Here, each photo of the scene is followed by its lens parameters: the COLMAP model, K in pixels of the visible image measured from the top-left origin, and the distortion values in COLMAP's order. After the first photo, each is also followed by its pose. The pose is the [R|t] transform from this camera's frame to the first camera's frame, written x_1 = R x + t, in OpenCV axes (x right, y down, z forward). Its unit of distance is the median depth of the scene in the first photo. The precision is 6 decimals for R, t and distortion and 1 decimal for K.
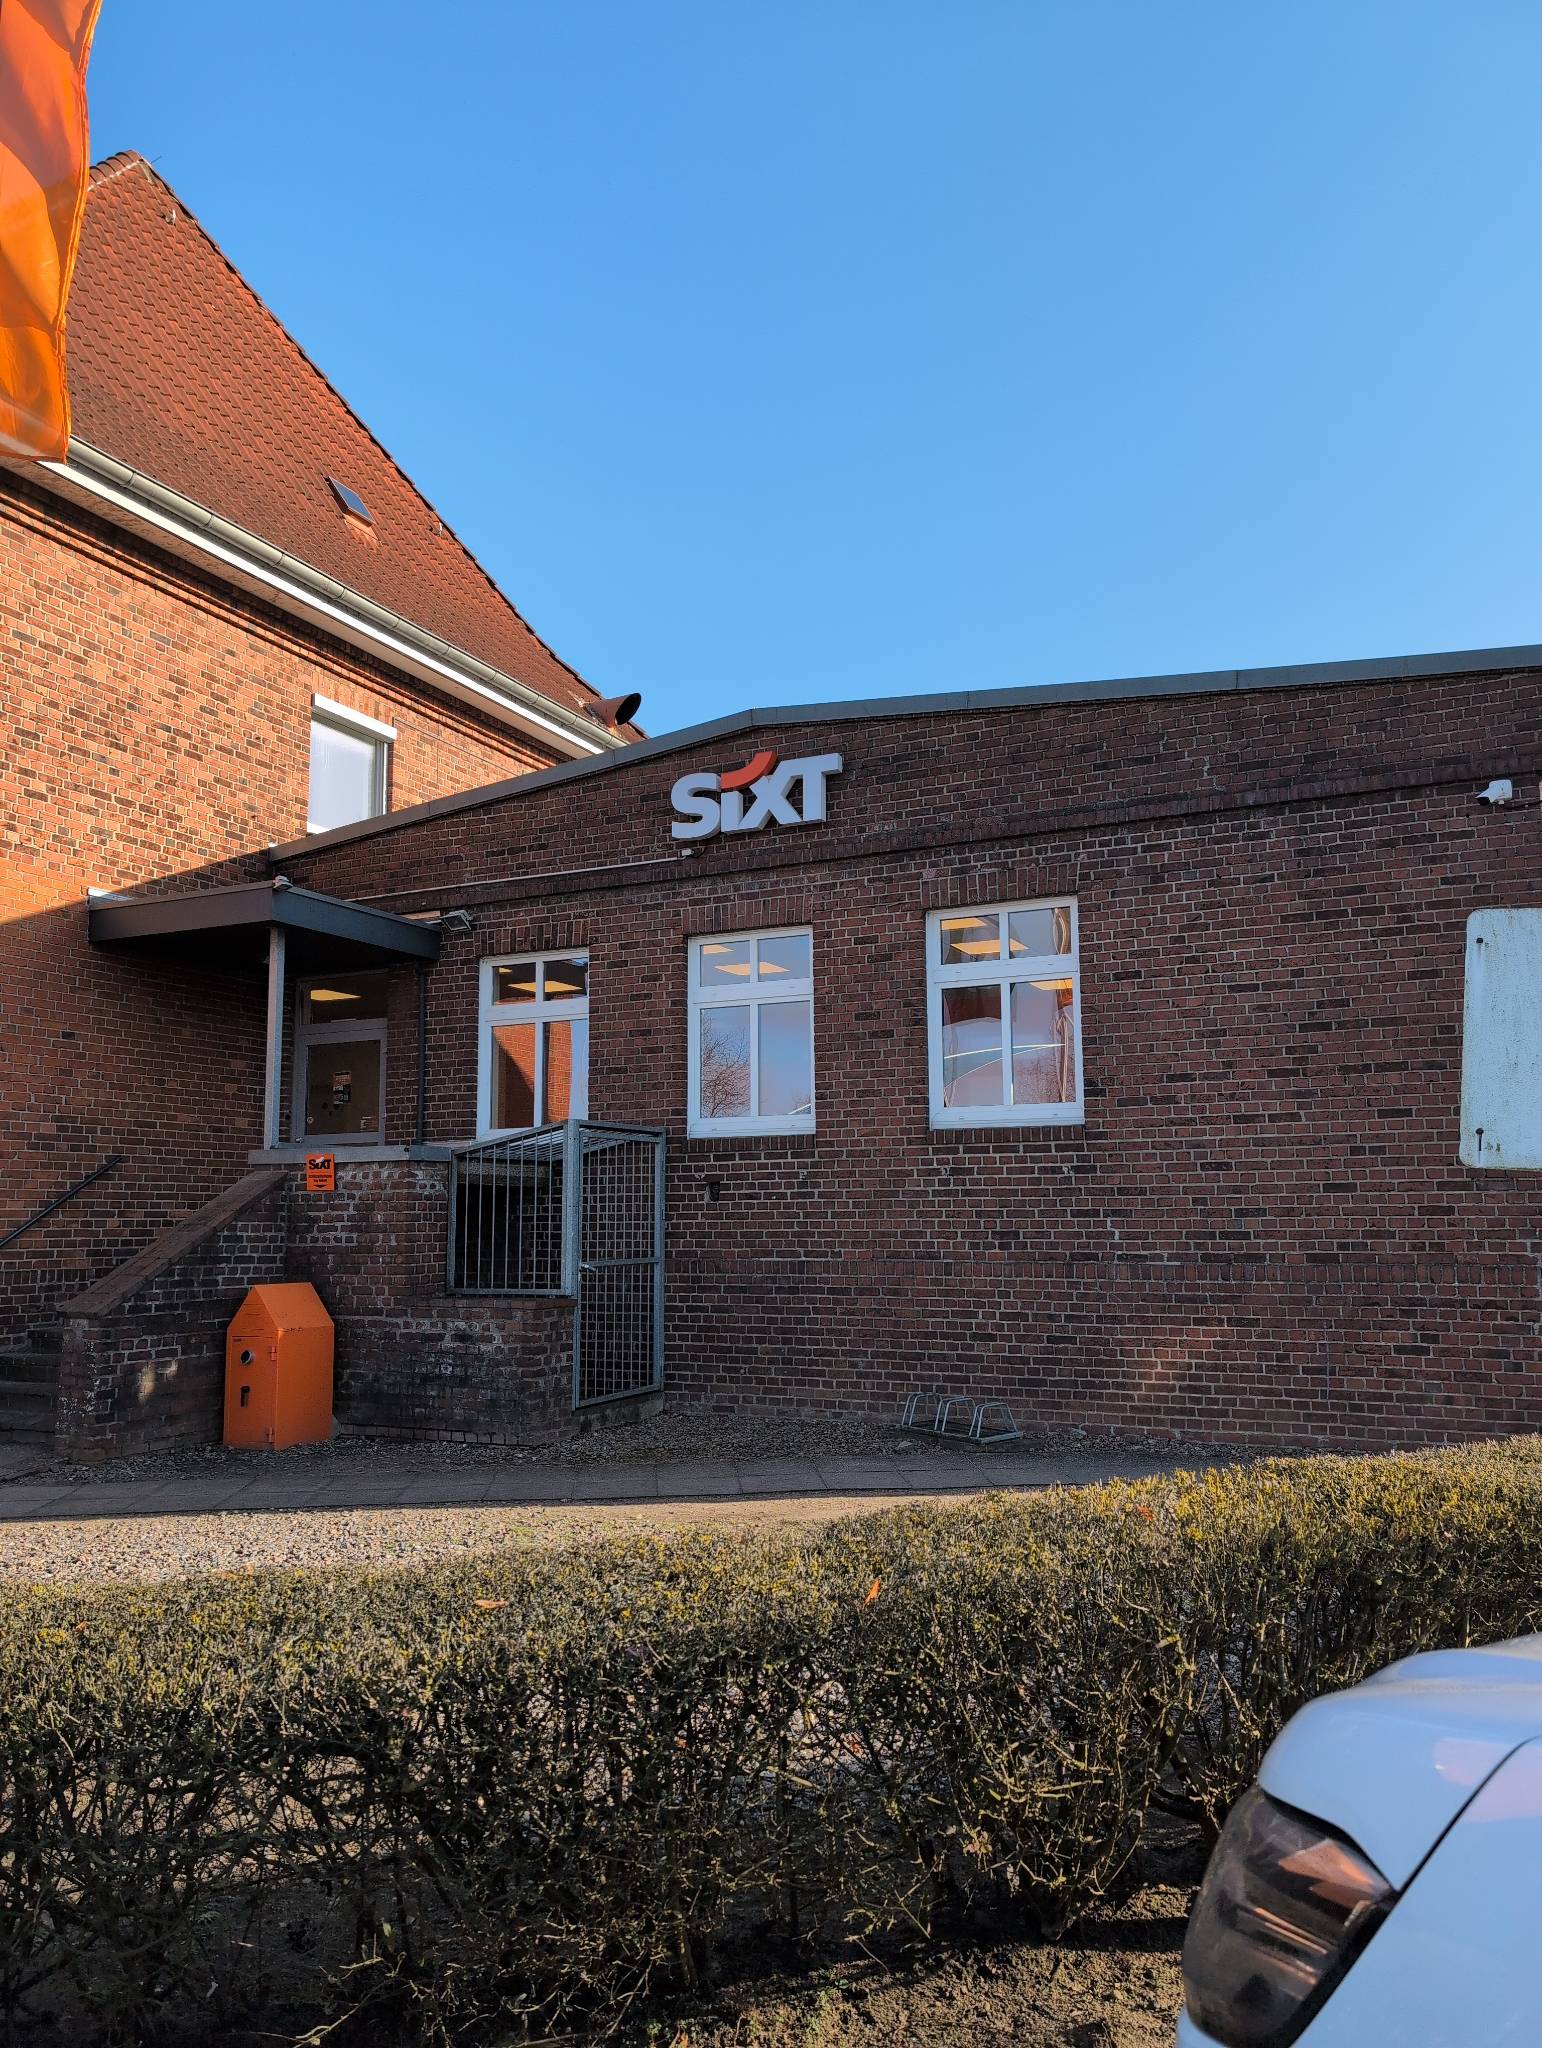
lens RADIAL K [[1464.6, 0, 784.9], [0, 1464.6, 1040.3], [0, 0, 1]] dist [0.052631, -0.050887]
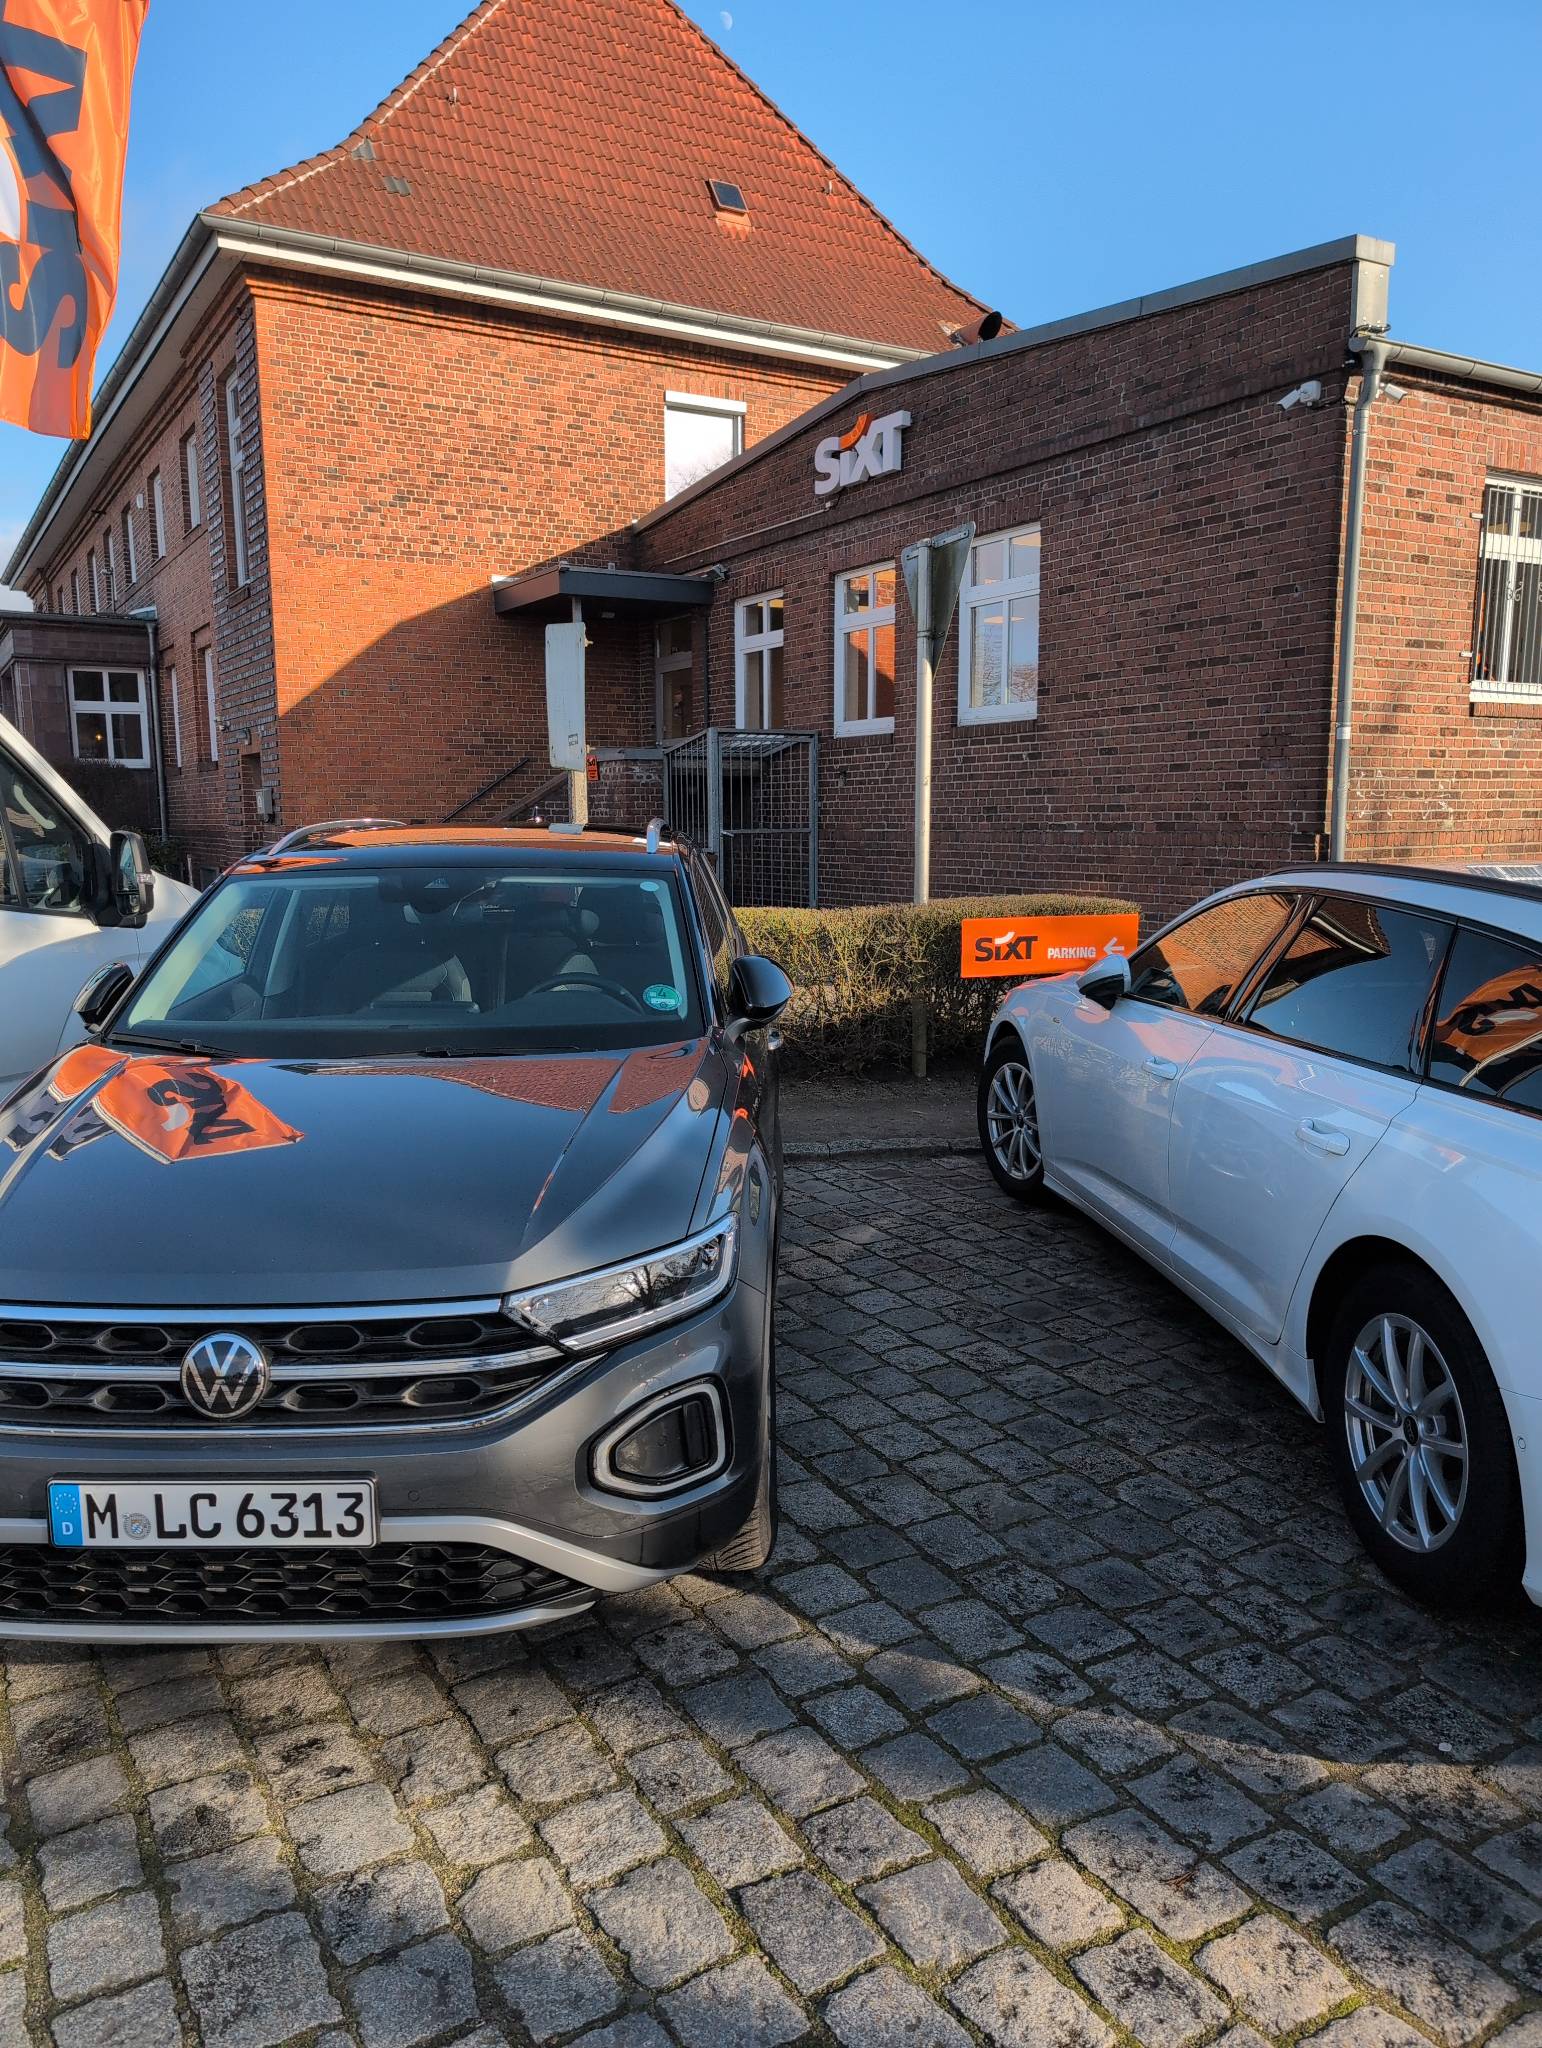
lens RADIAL K [[1467.8, 0, 706.6], [0, 1467.8, 1026.3], [0, 0, 1]] dist [0.012061, 0.002314]
pose [[0.823317, 0.082819, -0.561506, 0.633135], [0.069520, 0.967133, 0.244582, -0.012749], [0.563307, -0.240405, 0.790500, -0.173622]]
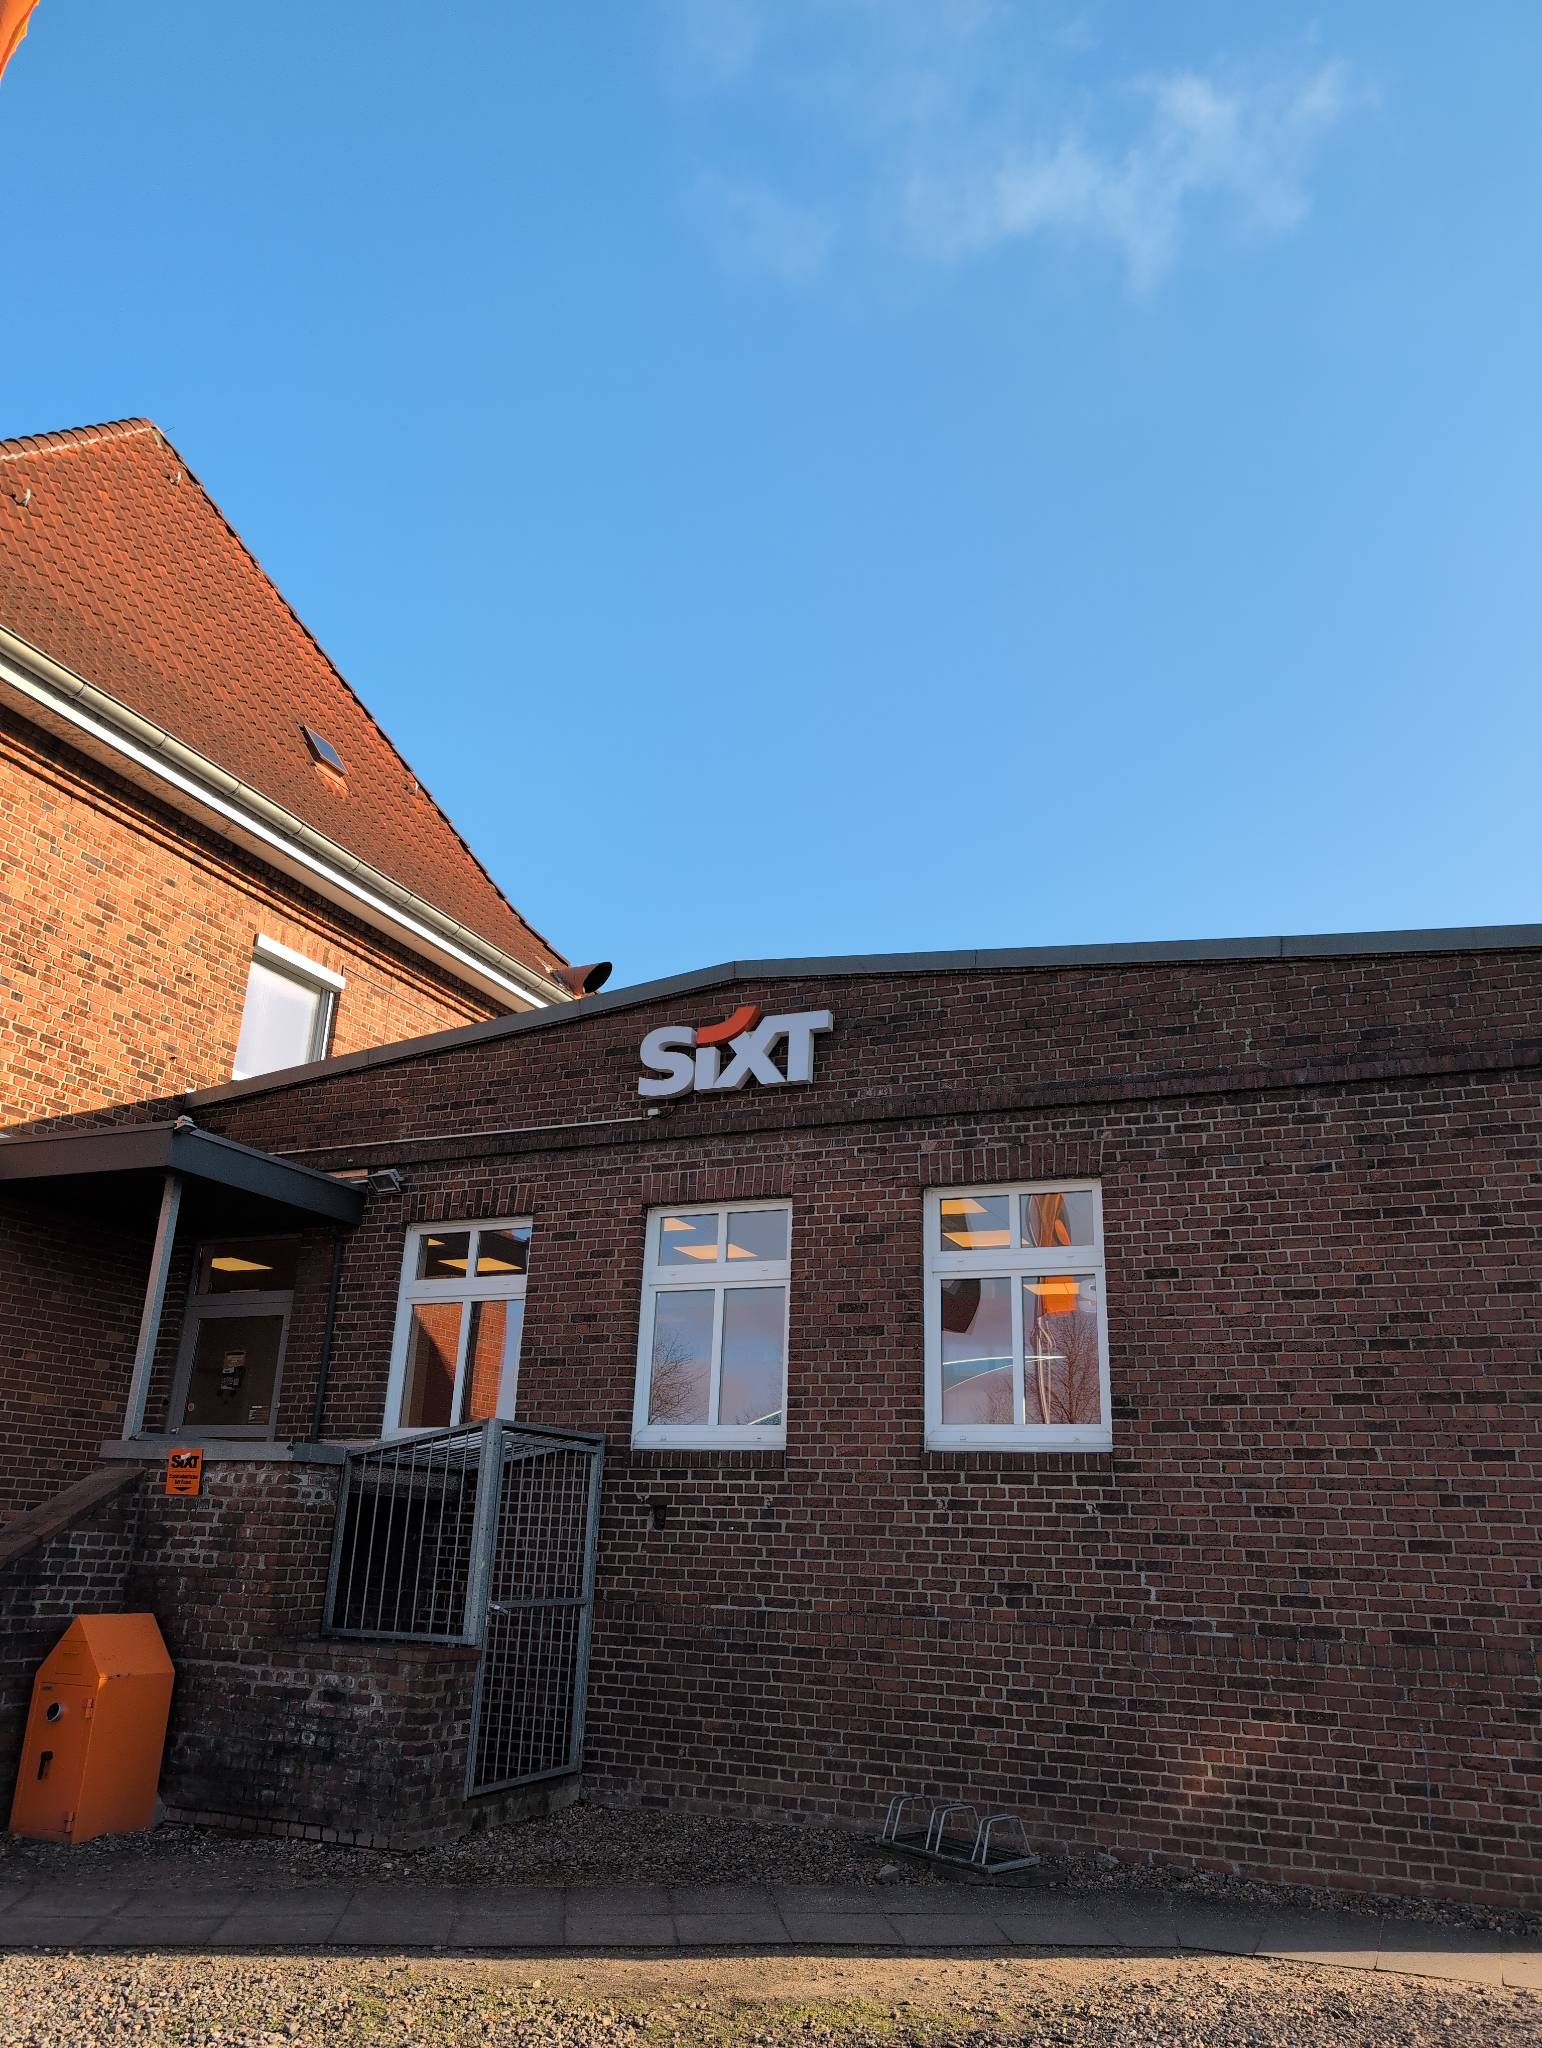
lens RADIAL K [[1465.0, 0, 781.5], [0, 1465.0, 1047.1], [0, 0, 1]] dist [0.025446, -0.012007]
pose [[0.998378, 0.051282, 0.024715, -0.014036], [-0.045191, 0.977984, -0.203727, 0.010049], [-0.034618, 0.202279, 0.978716, 0.132878]]
